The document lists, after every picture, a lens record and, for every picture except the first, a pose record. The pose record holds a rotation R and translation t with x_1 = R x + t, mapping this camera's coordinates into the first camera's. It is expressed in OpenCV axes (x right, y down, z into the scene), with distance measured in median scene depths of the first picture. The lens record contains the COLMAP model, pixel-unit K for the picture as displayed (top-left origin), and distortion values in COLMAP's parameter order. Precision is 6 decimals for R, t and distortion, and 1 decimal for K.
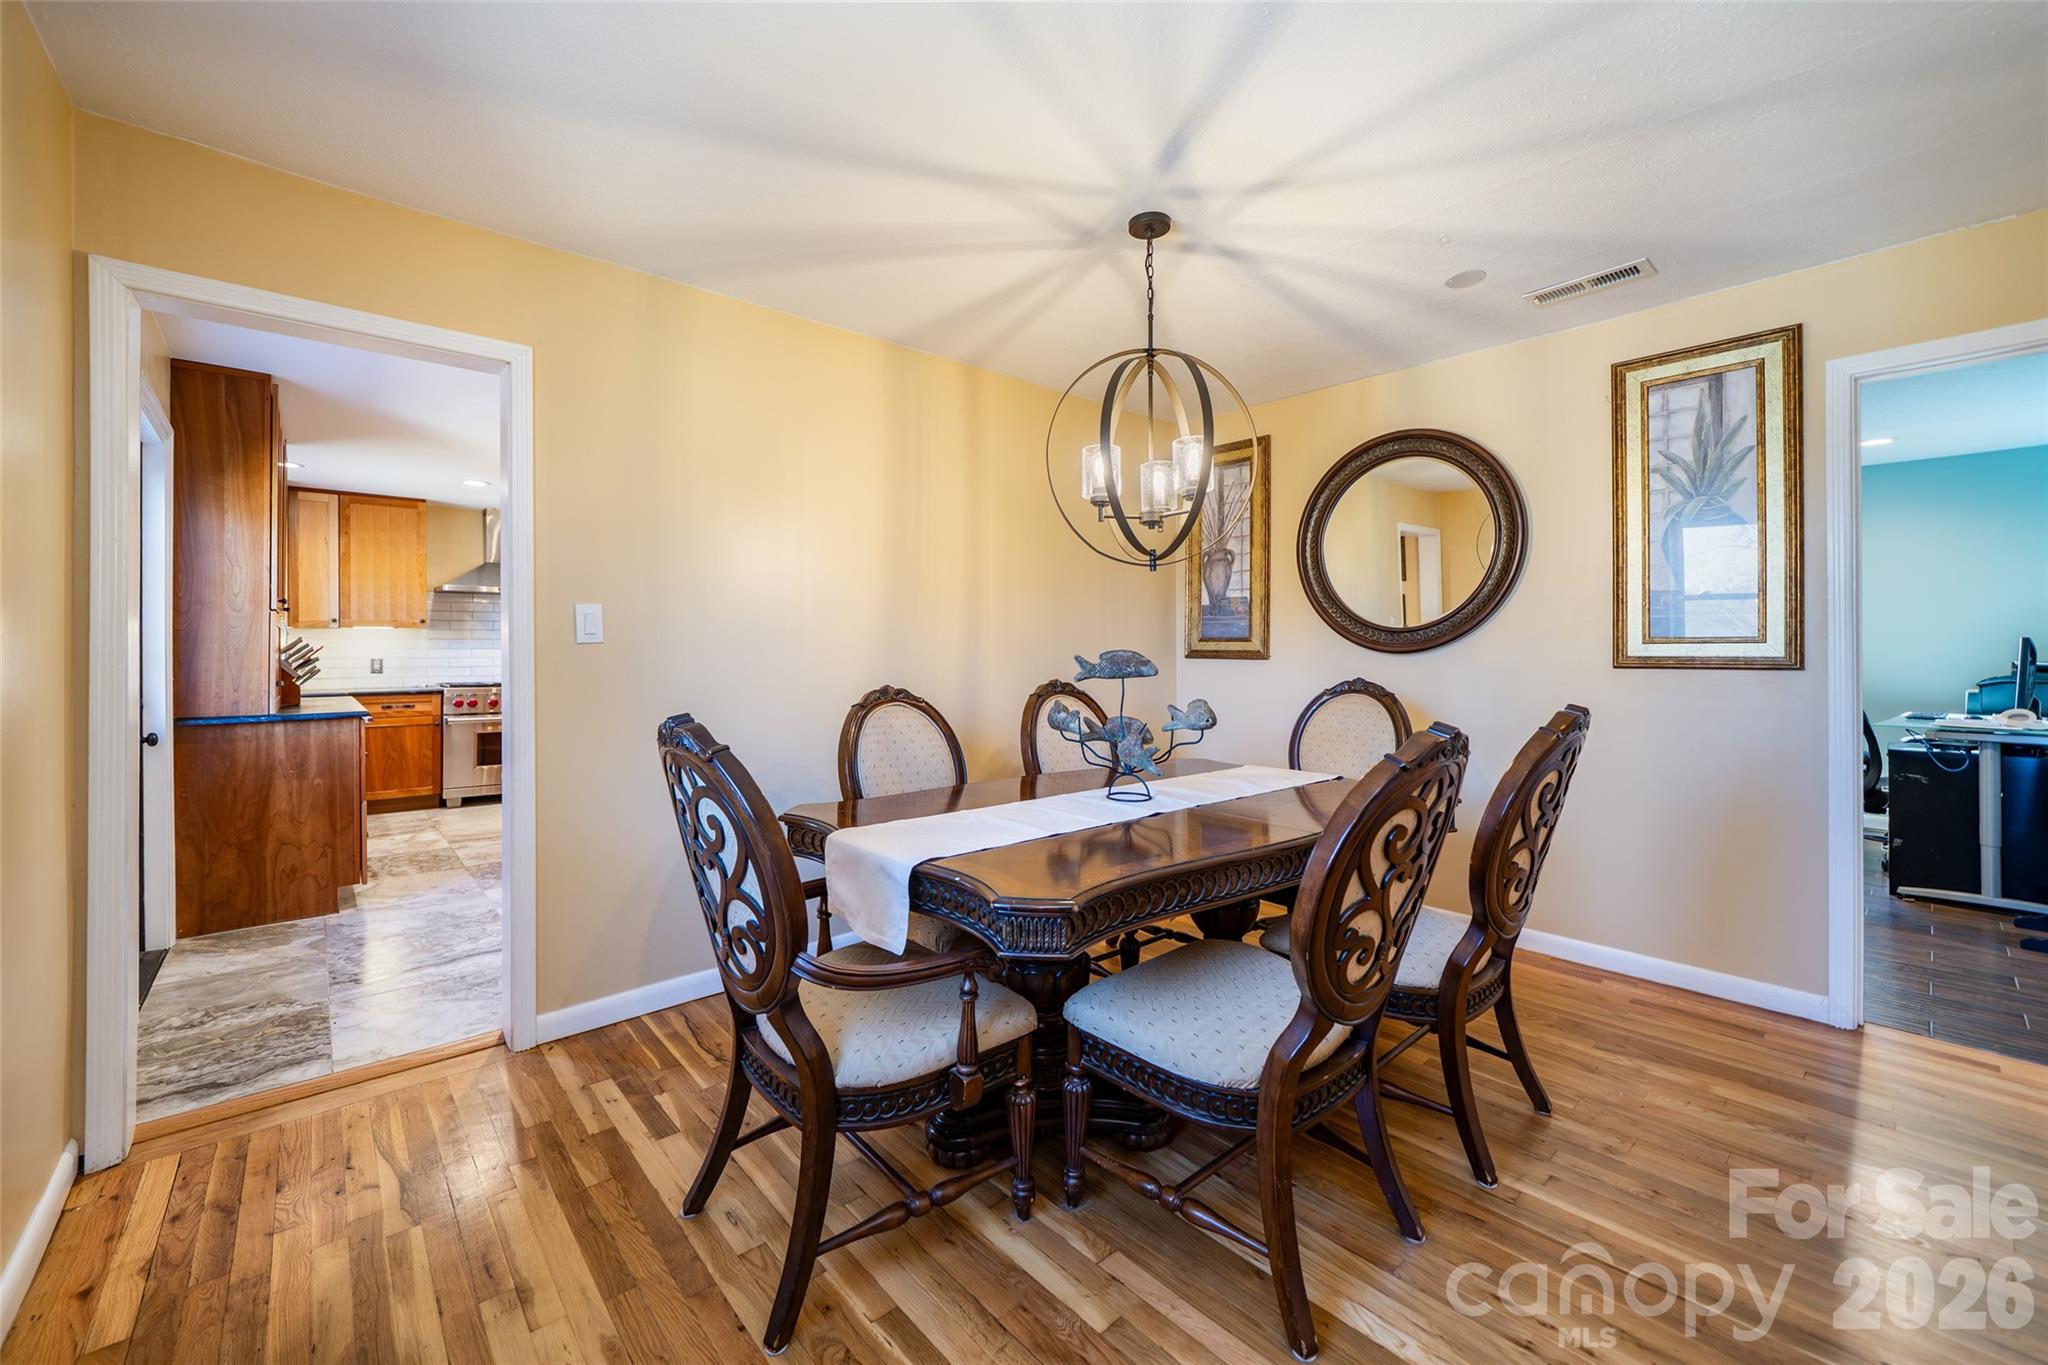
lens RADIAL K [[832.8, 0, 1035.5], [0, 832.8, 650.3], [0, 0, 1]] dist [0.000587, -0.000009]
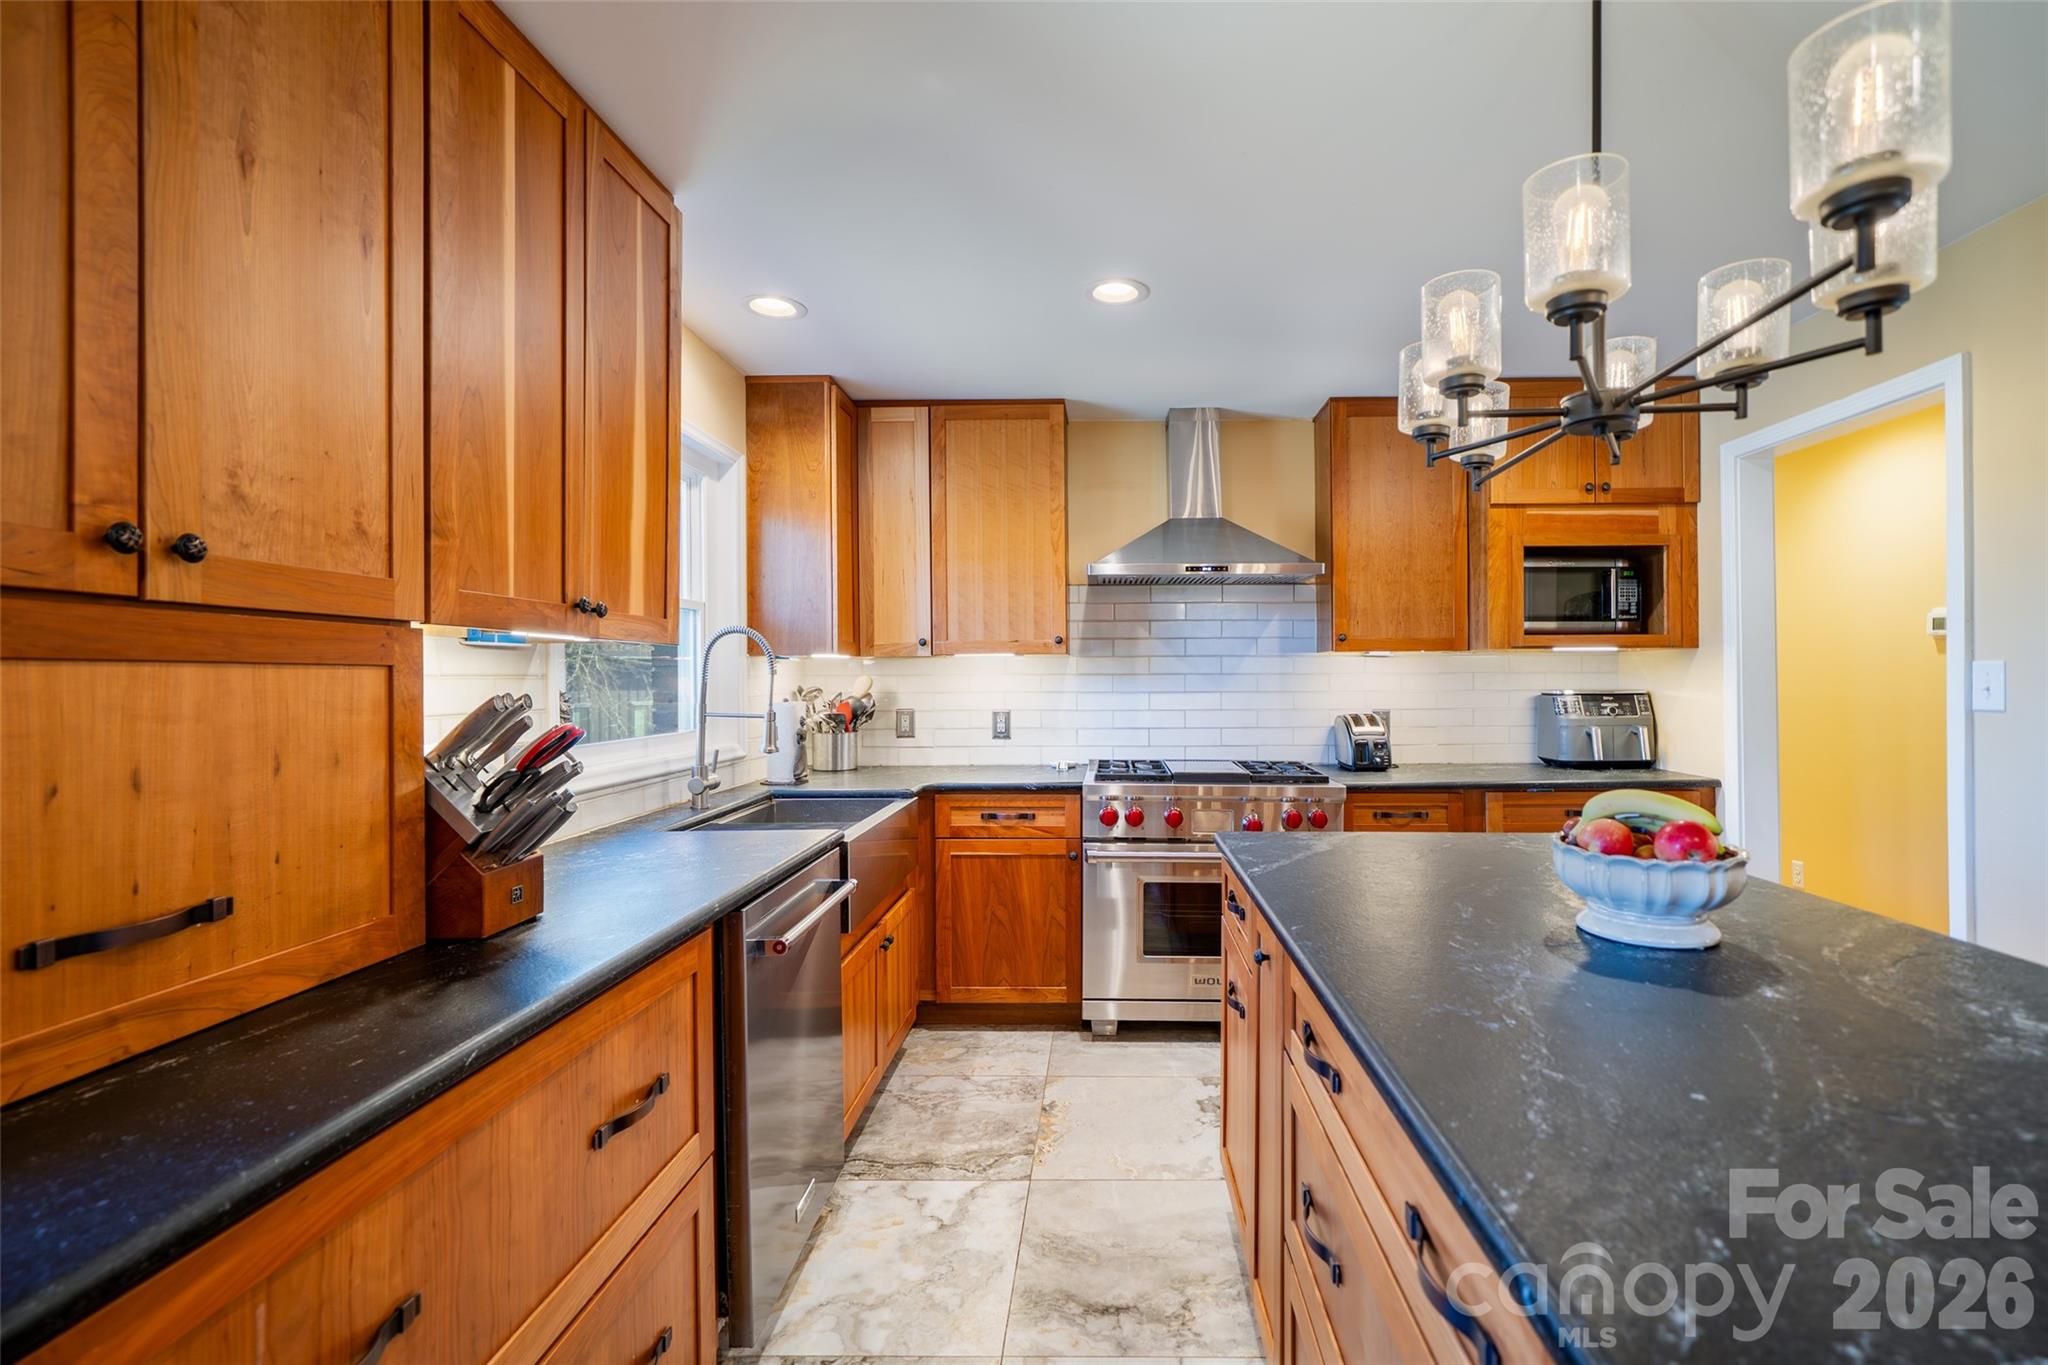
lens RADIAL K [[887.1, 0, 1039.6], [0, 887.1, 677.8], [0, 0, 1]] dist [0.000745, 0.000082]
pose [[0.699407, -0.002895, -0.714718, -0.372588], [0.005676, 0.999983, 0.001503, -0.013587], [0.714701, -0.005107, 0.699411, 0.636025]]
